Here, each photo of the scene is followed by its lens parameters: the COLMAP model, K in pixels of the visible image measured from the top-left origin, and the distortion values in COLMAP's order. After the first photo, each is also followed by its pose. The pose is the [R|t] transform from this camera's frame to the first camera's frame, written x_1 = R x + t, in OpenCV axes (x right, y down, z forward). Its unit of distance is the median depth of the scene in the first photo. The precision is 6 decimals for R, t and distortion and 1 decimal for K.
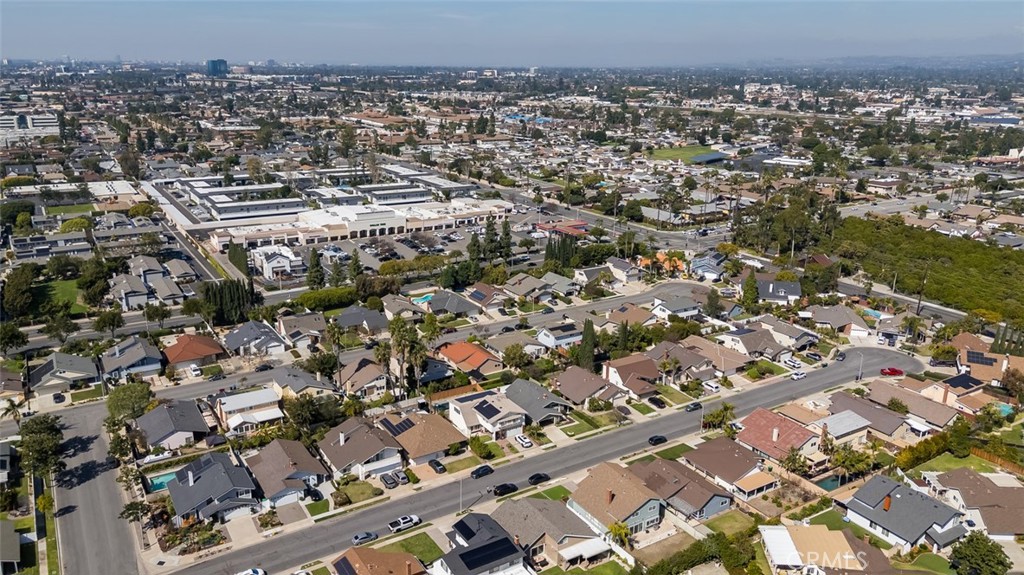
lens RADIAL K [[759.8, 0, 514.6], [0, 759.8, 287.4], [0, 0, 1]] dist [0.063365, -0.047943]
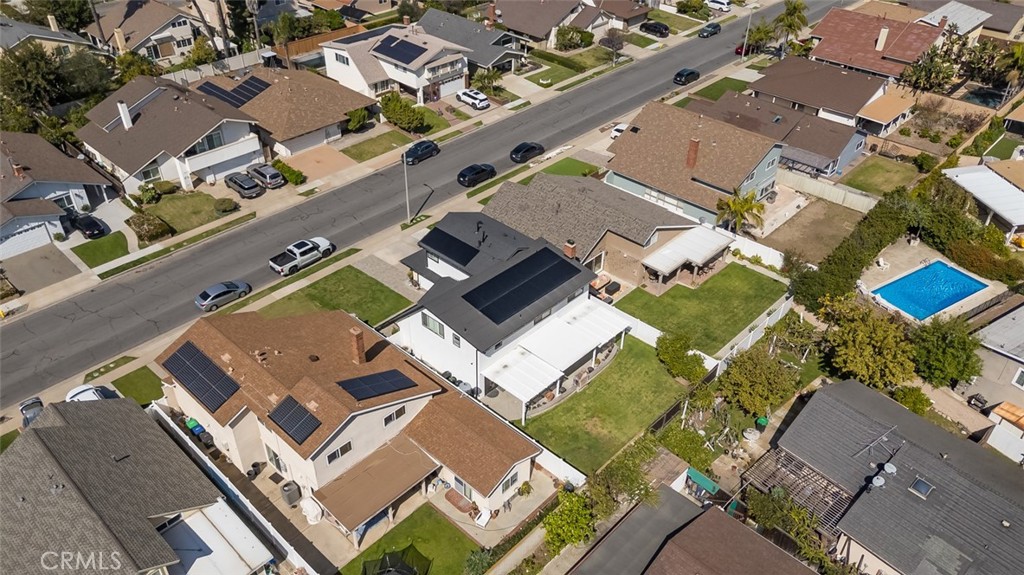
lens RADIAL K [[759.8, 0, 514.2], [0, 759.8, 290.9], [0, 0, 1]] dist [0.063365, -0.047943]
pose [[0.968471, -0.147133, 0.201035, -0.100043], [0.070856, 0.936319, 0.343928, 0.150819], [-0.238836, -0.318840, 0.917223, 0.451342]]
